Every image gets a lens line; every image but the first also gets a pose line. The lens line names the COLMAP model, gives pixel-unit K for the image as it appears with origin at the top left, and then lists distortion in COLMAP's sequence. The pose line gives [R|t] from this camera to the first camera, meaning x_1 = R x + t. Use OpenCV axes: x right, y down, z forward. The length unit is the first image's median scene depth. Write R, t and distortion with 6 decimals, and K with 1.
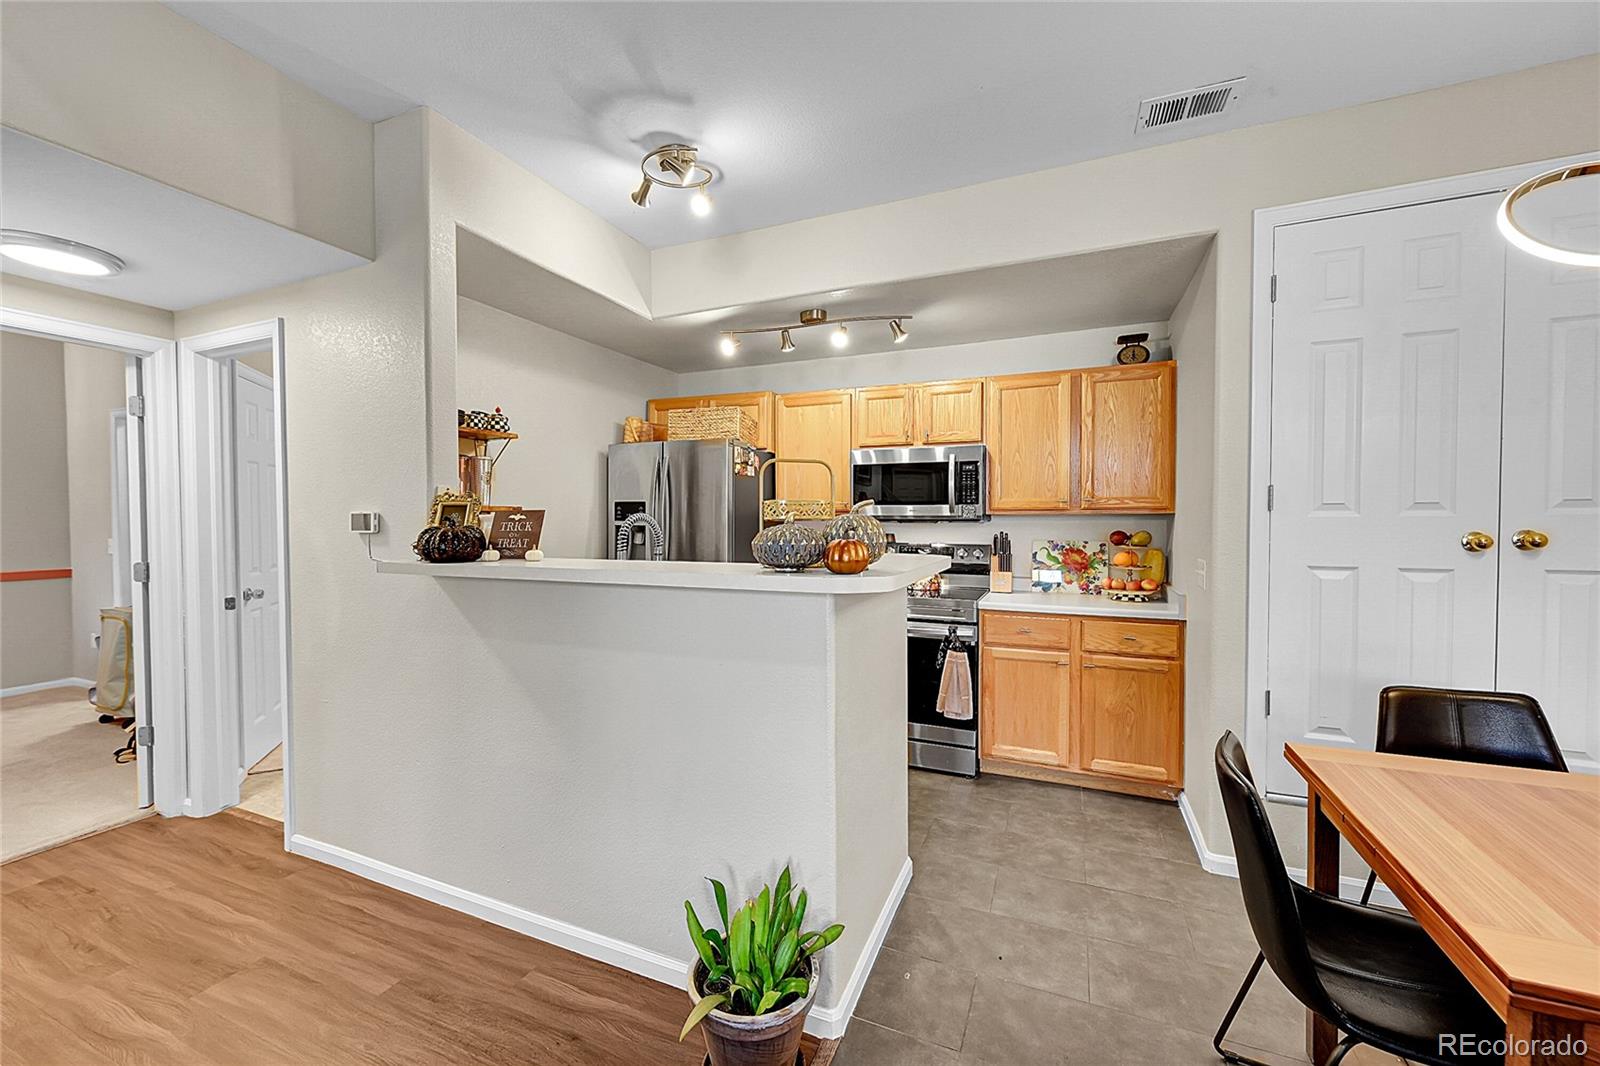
lens RADIAL K [[631.1, 0, 797.5], [0, 631.1, 531.7], [0, 0, 1]] dist [-0.001222, 0.000592]
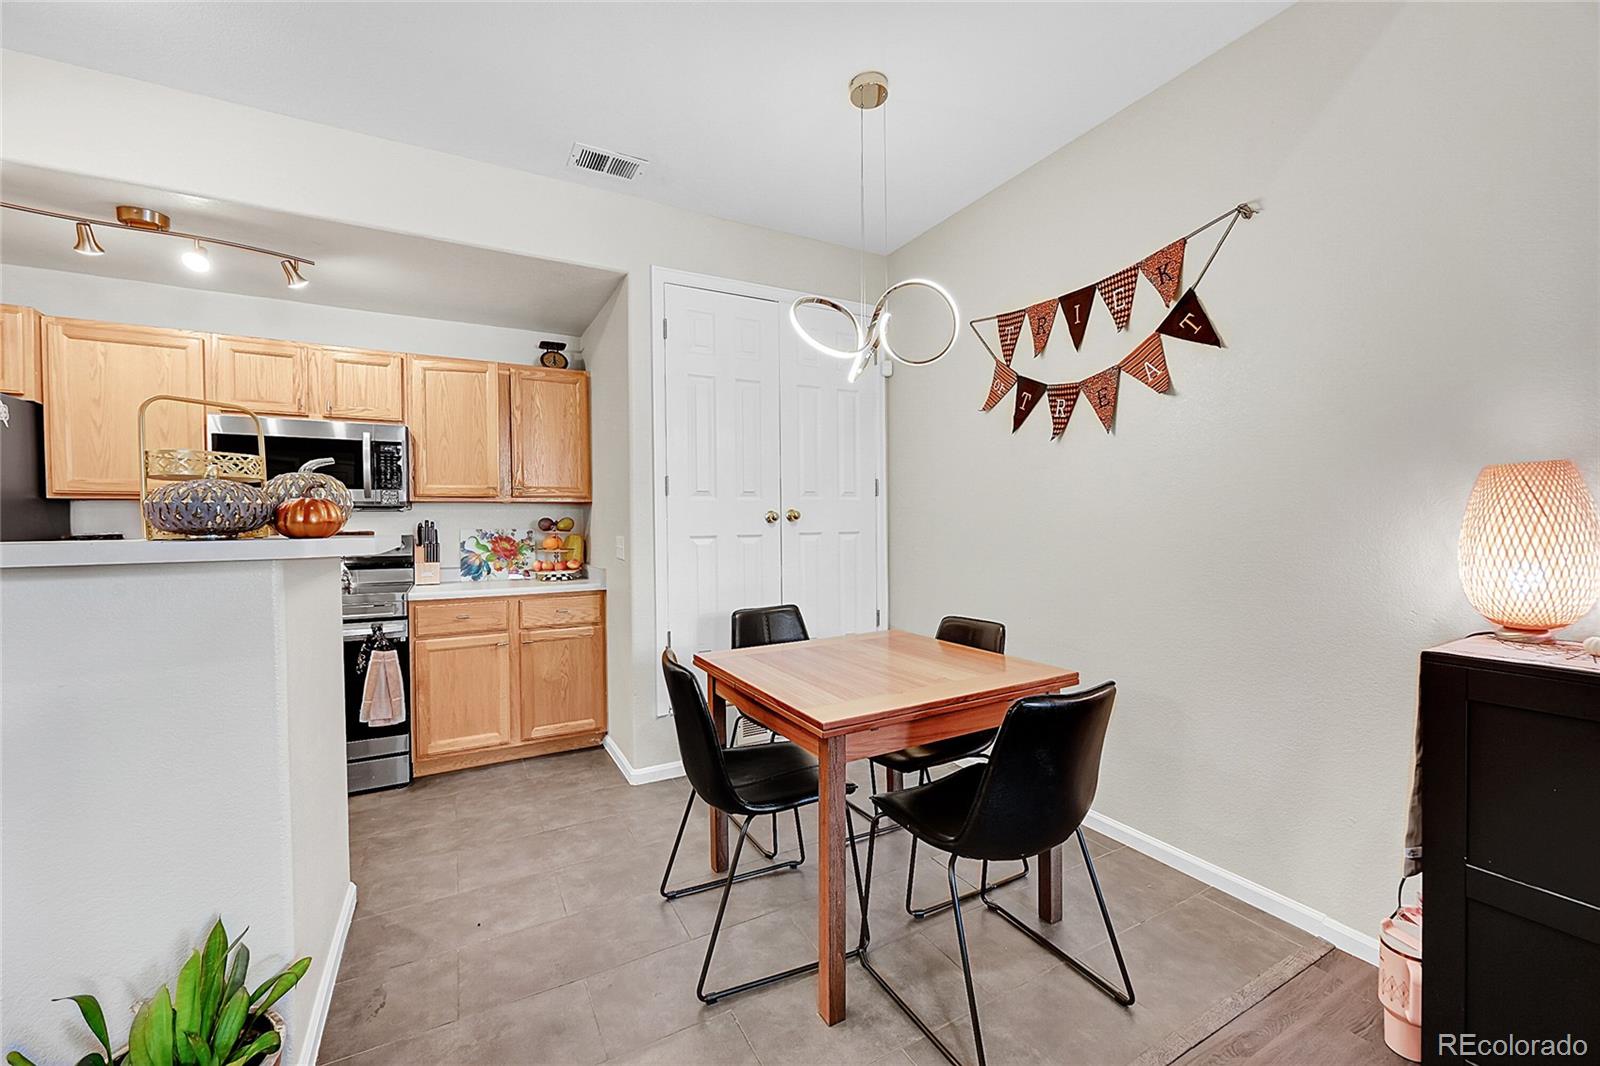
lens RADIAL K [[631.1, 0, 800.4], [0, 631.1, 530.9], [0, 0, 1]] dist [-0.001222, 0.000592]
pose [[0.613680, -0.015295, 0.789407, -0.090785], [0.025818, 0.999666, -0.000702, 0.035304], [-0.789133, 0.020812, 0.613870, -0.024504]]
